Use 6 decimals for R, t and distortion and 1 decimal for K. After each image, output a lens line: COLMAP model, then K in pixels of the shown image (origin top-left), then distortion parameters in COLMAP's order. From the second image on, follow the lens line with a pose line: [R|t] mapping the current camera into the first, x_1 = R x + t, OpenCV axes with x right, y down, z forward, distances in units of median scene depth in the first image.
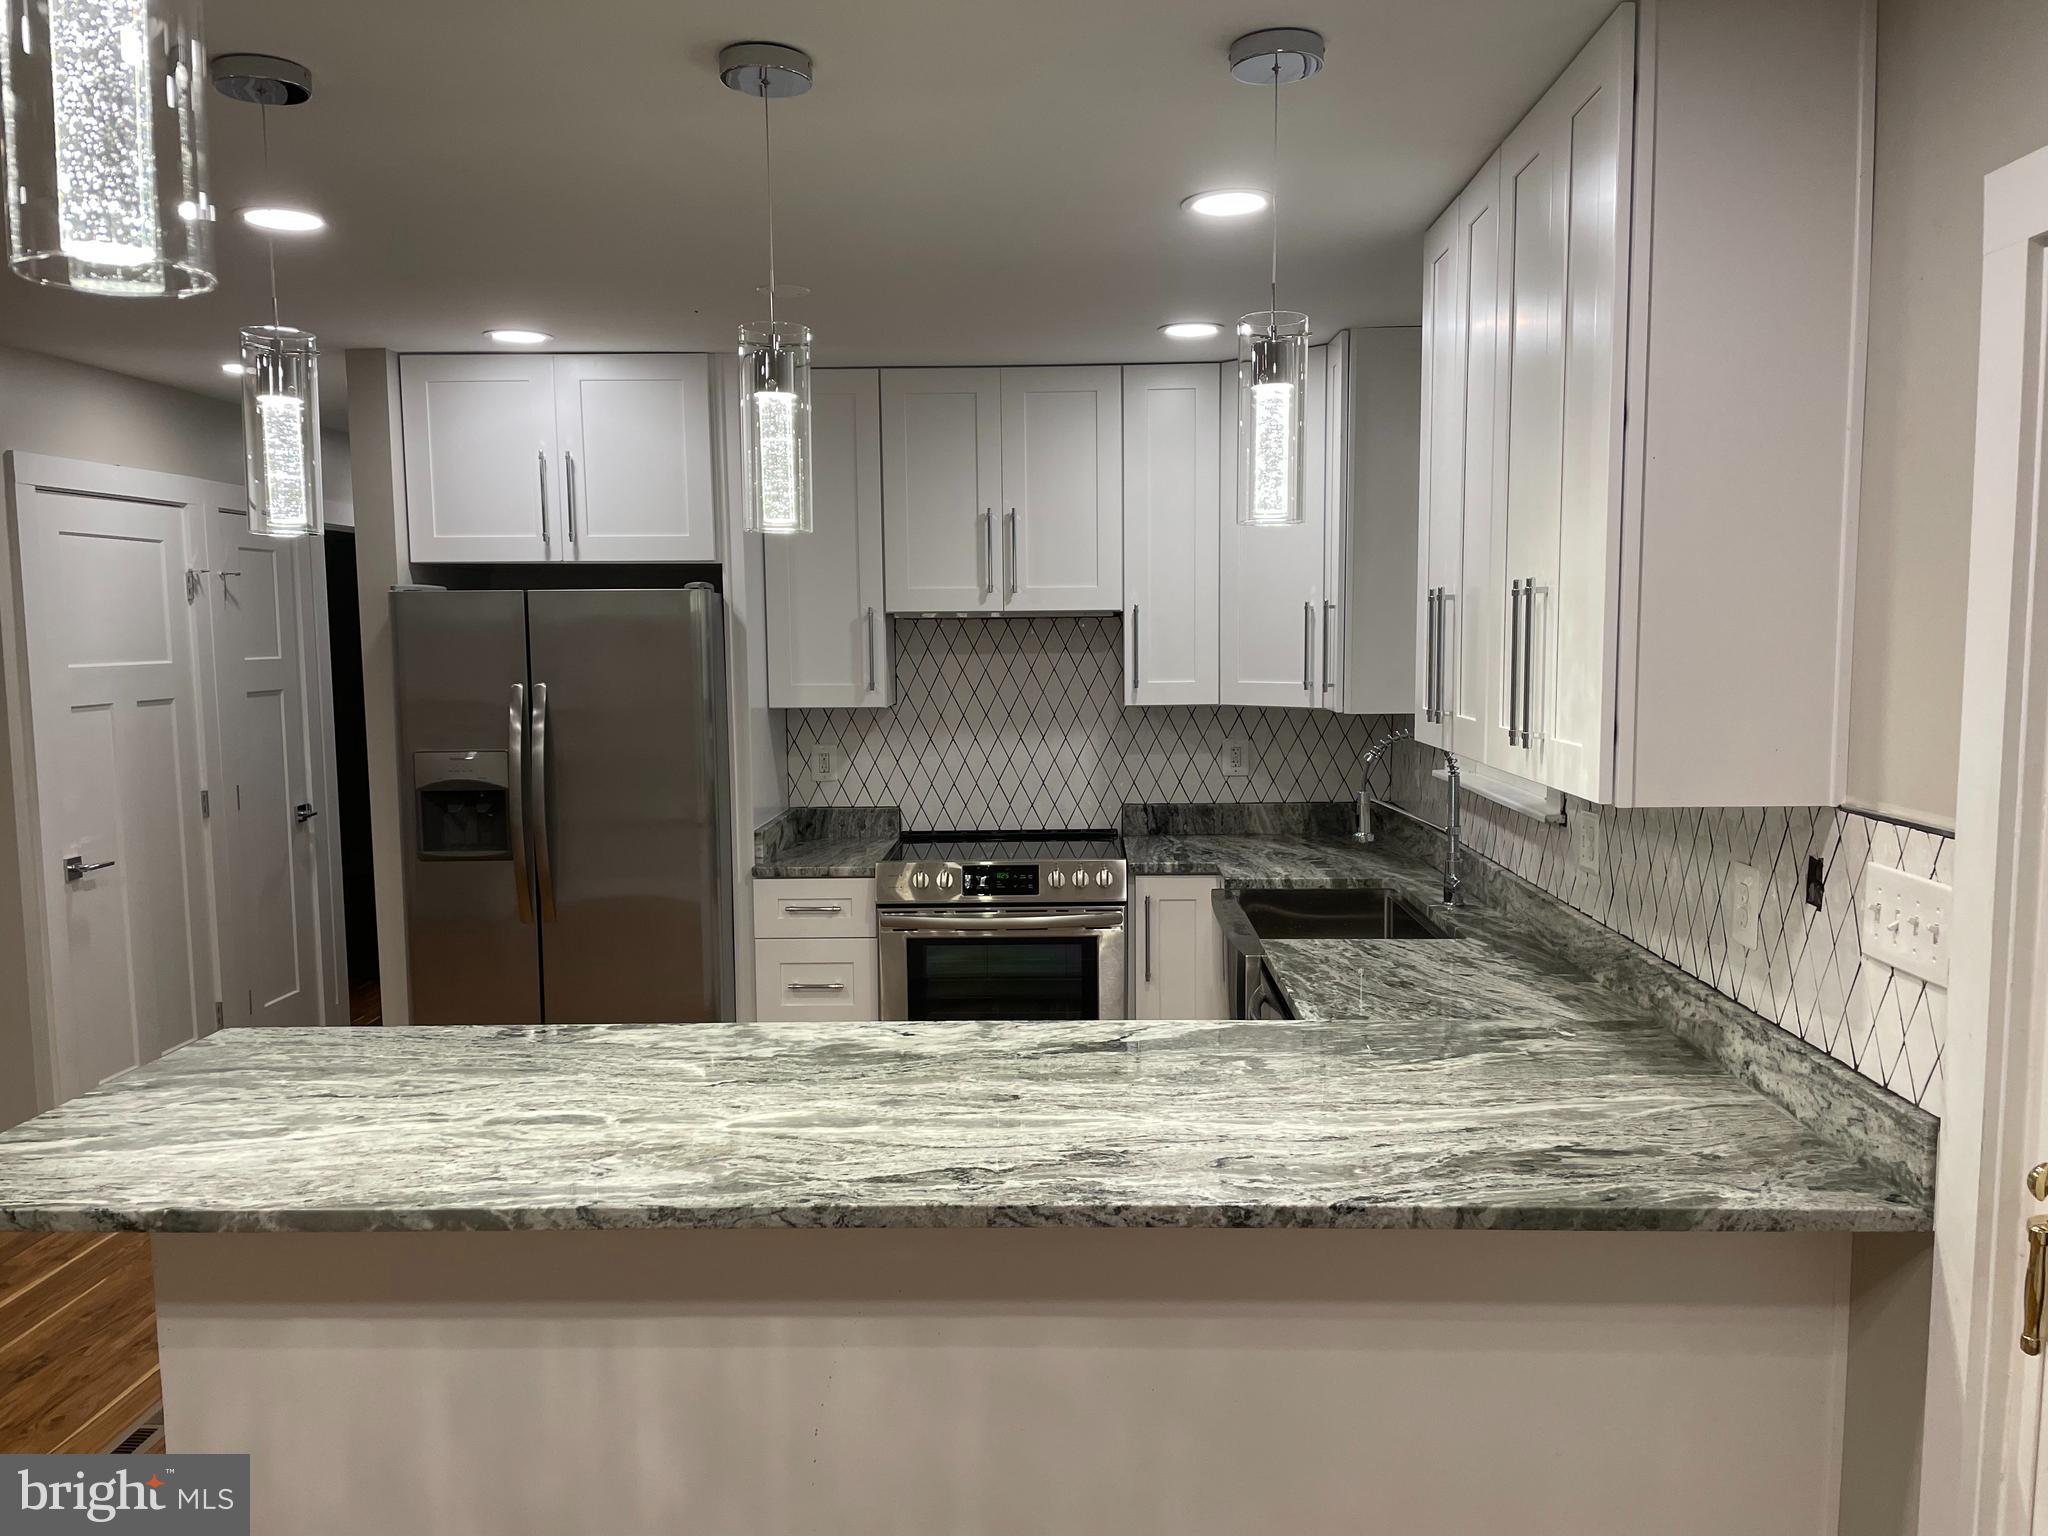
lens RADIAL K [[1540.3, 0, 1037.1], [0, 1540.3, 785.9], [0, 0, 1]] dist [0.089742, -0.111394]
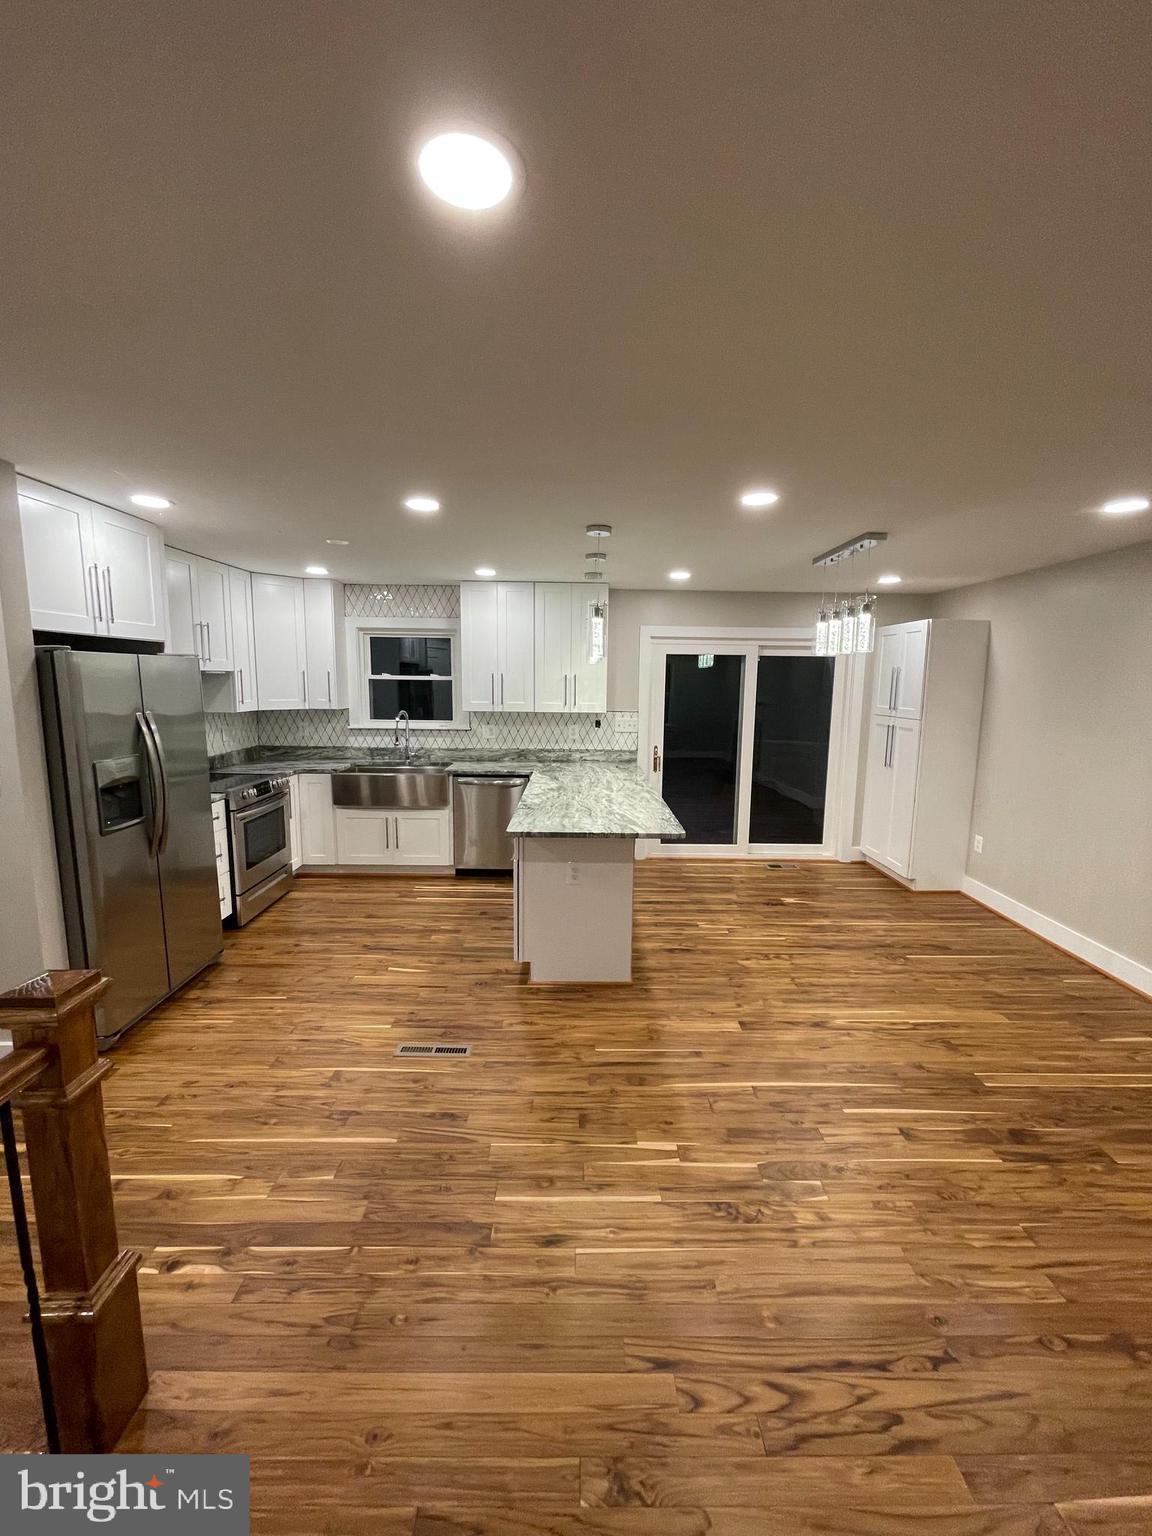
lens RADIAL K [[620.7, 0, 584.9], [0, 620.7, 763.8], [0, 0, 1]] dist [-0.002066, -0.000013]
pose [[-0.038710, -0.127531, 0.991079, -1.633720], [0.090191, 0.987328, 0.130571, -0.090959], [-0.995172, 0.094440, -0.026717, 0.920753]]
